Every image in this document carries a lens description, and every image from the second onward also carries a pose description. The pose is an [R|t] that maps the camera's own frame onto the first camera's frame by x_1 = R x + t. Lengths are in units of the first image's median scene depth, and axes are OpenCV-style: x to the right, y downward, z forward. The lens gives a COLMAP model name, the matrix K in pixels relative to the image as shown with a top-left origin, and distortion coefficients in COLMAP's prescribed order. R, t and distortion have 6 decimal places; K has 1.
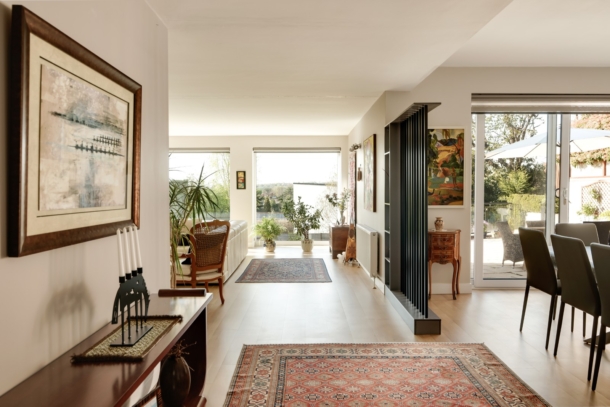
lens RADIAL K [[414.2, 0, 305.0], [0, 414.2, 203.5], [0, 0, 1]] dist [0.002488, 0.000870]
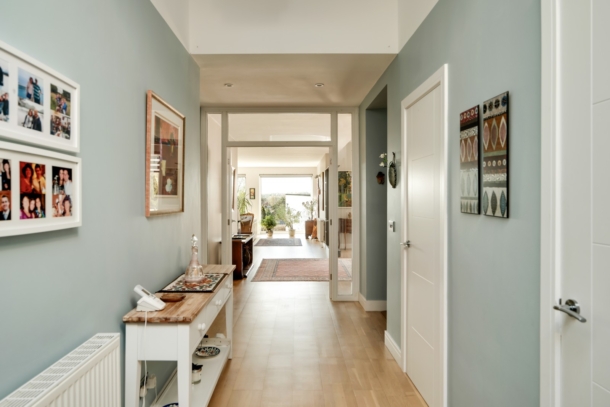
lens RADIAL K [[414.2, 0, 305.0], [0, 414.2, 203.5], [0, 0, 1]] dist [0.002488, 0.000870]
pose [[0.999876, 0.002128, 0.015591, 0.034434], [-0.001757, 0.999717, -0.023735, 0.024691], [-0.015637, 0.023704, 0.999597, -0.735223]]
